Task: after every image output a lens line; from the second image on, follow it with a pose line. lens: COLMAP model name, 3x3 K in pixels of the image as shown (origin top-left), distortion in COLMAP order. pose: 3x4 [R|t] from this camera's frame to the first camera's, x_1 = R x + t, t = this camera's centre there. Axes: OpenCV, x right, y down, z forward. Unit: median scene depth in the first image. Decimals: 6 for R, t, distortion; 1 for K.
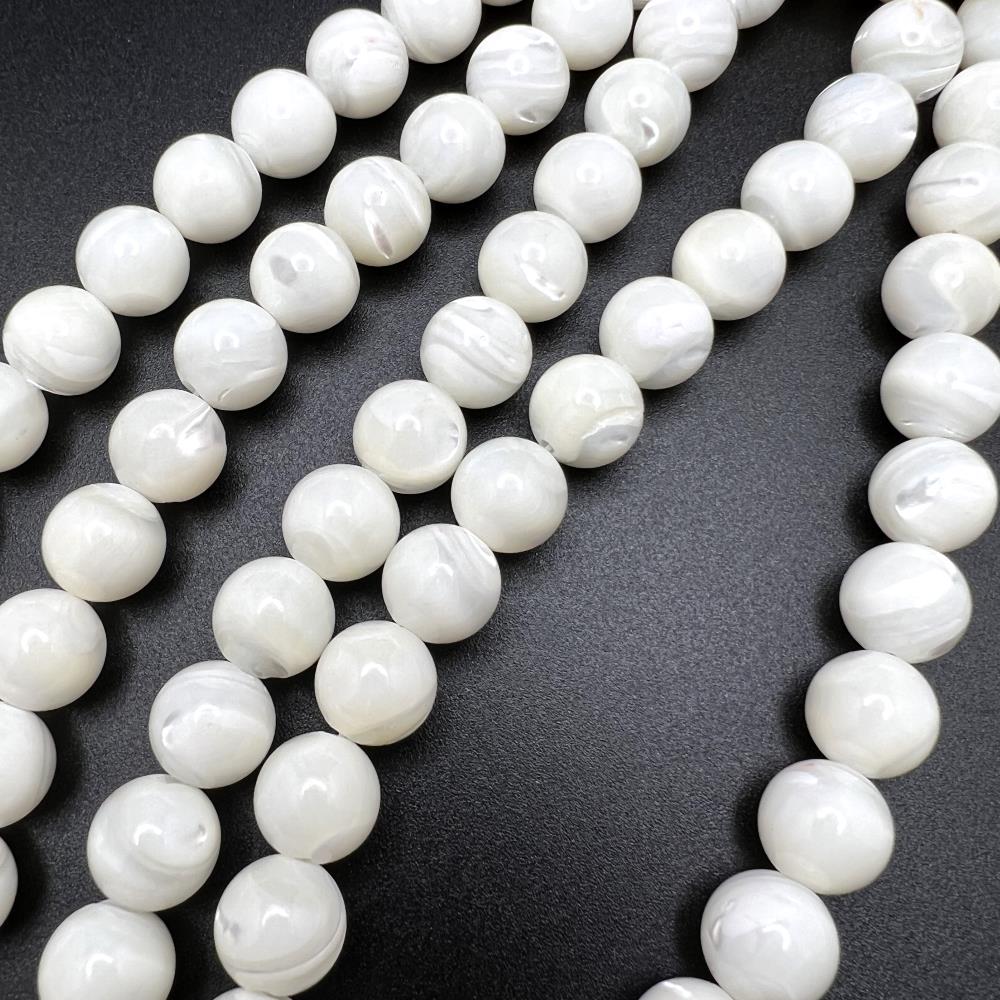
lens RADIAL K [[830.2, 0, 500.0], [0, 830.2, 500.0], [0, 0, 1]] dist [-0.003396, -0.000837]
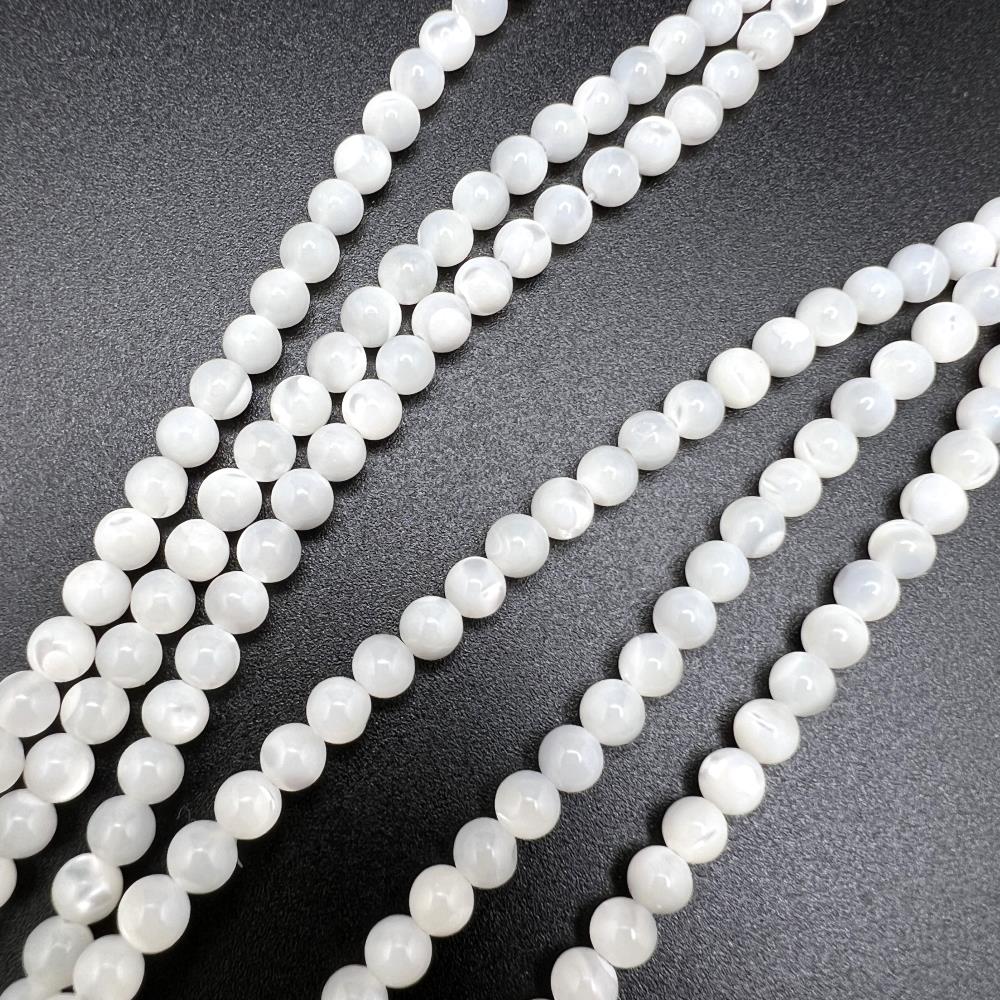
lens RADIAL K [[830.2, 0, 500.0], [0, 830.2, 500.0], [0, 0, 1]] dist [-0.003396, -0.000837]
pose [[0.989935, 0.097481, -0.102597, -0.016316], [-0.116570, 0.972726, -0.200540, 0.033827], [0.080250, 0.210481, 0.974299, 0.277954]]
